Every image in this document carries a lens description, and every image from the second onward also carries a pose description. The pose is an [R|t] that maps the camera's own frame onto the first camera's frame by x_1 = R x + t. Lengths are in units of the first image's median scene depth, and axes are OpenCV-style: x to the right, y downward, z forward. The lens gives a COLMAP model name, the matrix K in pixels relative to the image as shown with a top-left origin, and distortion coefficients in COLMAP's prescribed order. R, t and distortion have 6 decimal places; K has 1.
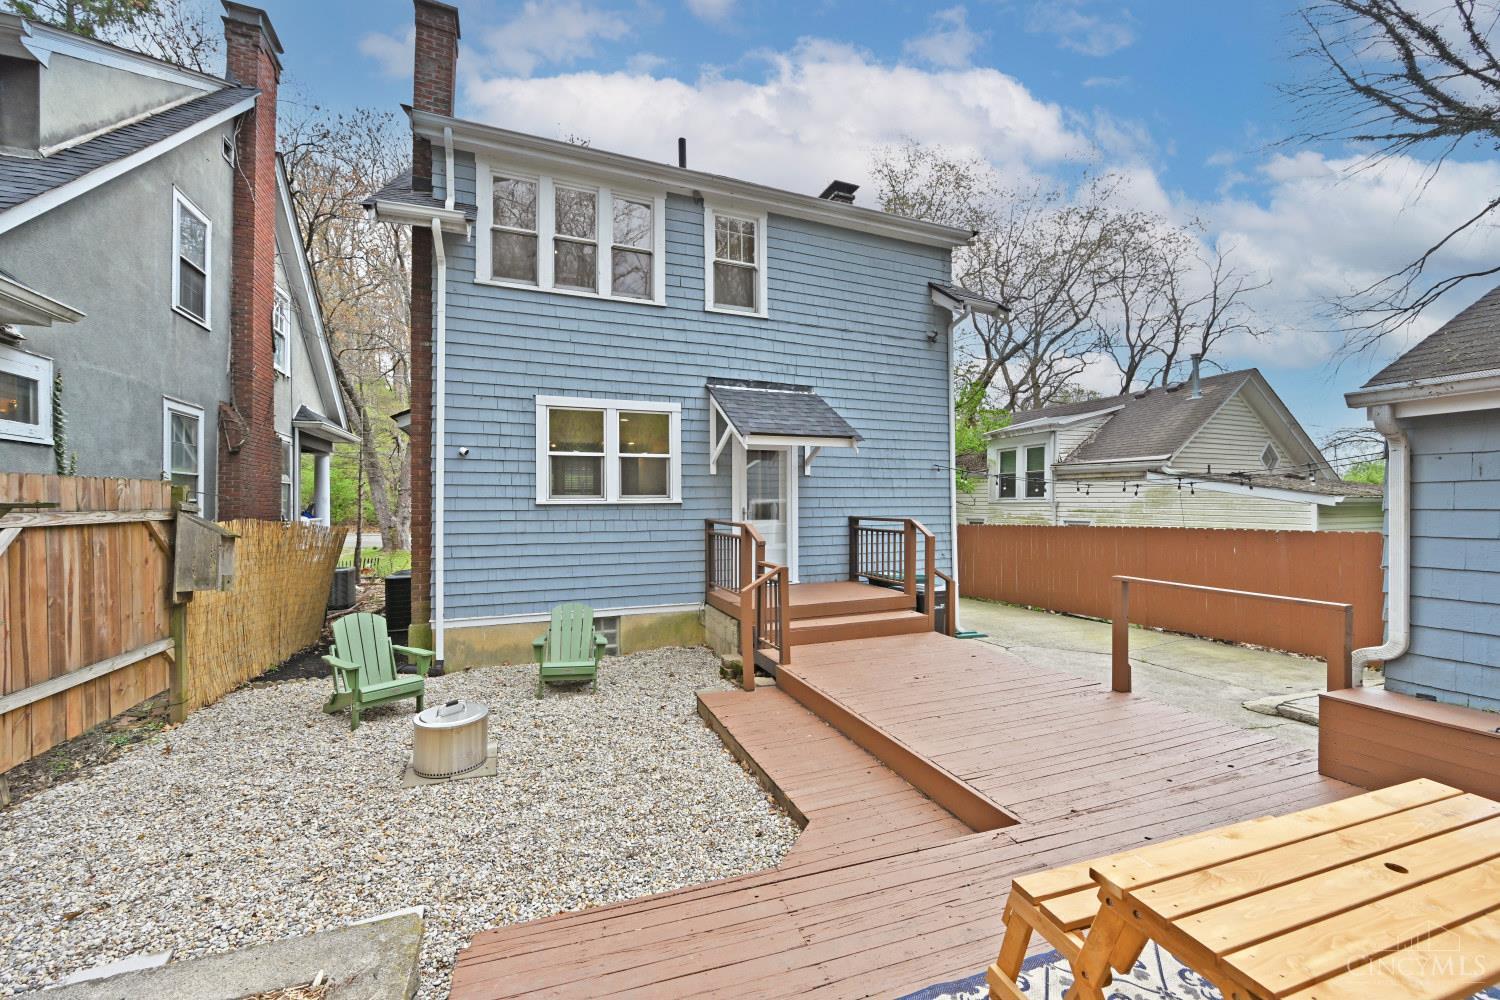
lens RADIAL K [[591.7, 0, 754.8], [0, 591.7, 500.8], [0, 0, 1]] dist [-0.001715, 0.000402]
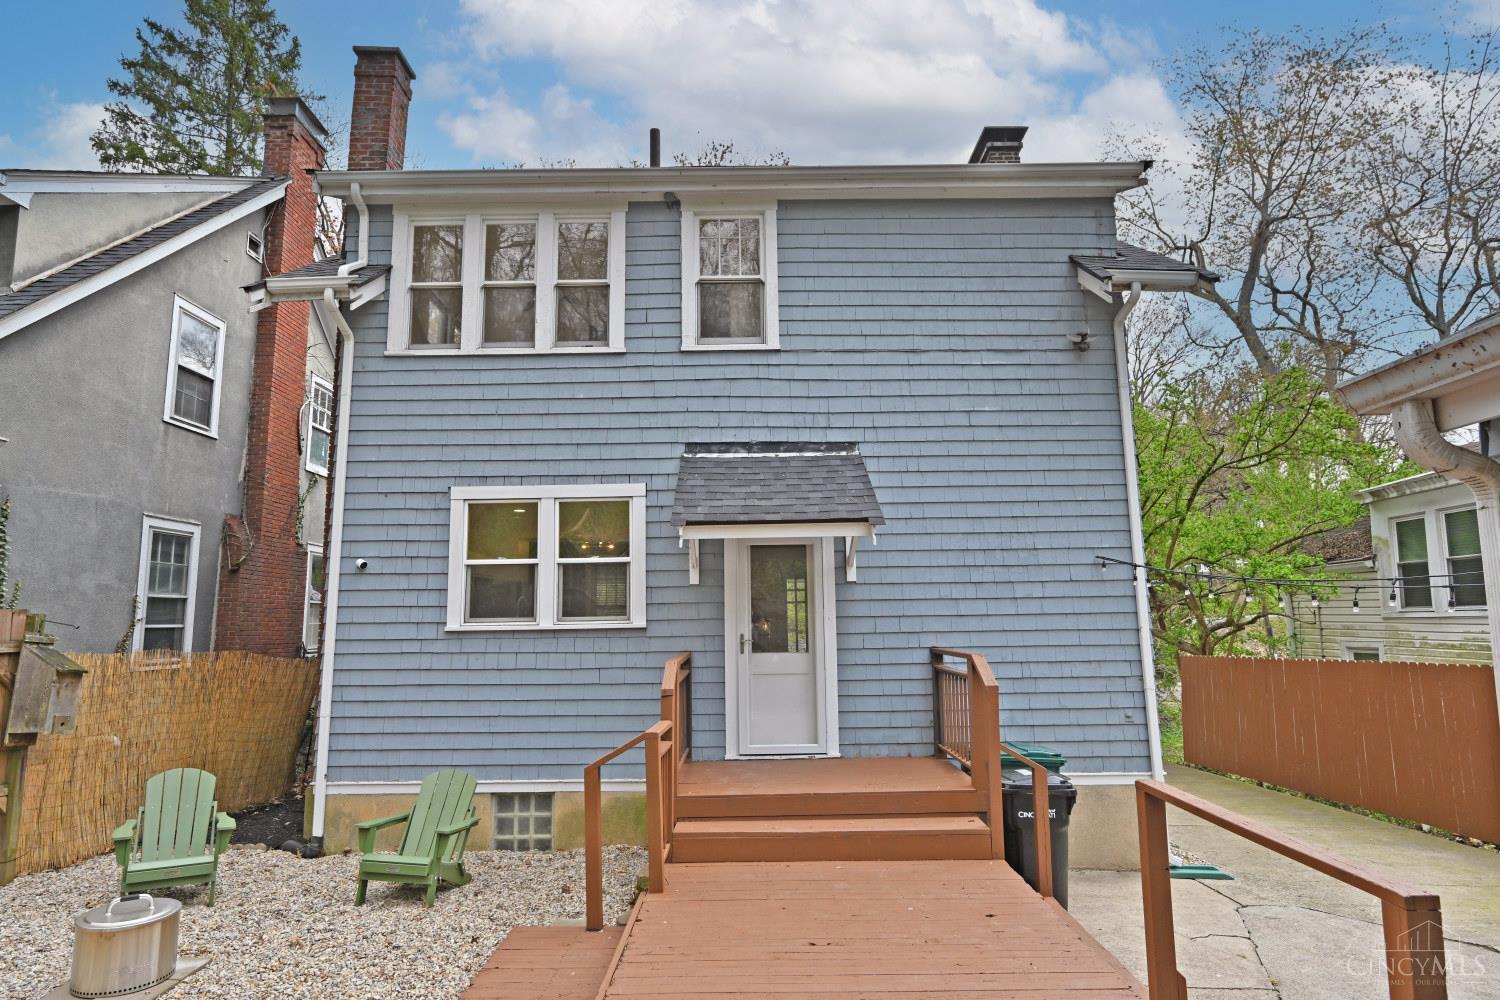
lens RADIAL K [[862.2, 0, 749.3], [0, 862.2, 500.5], [0, 0, 1]] dist [-0.000155, -0.002508]
pose [[0.924498, -0.059922, -0.376448, 0.372052], [0.009847, 0.990992, -0.133559, -0.007500], [0.381060, 0.119768, 0.916760, 0.114465]]
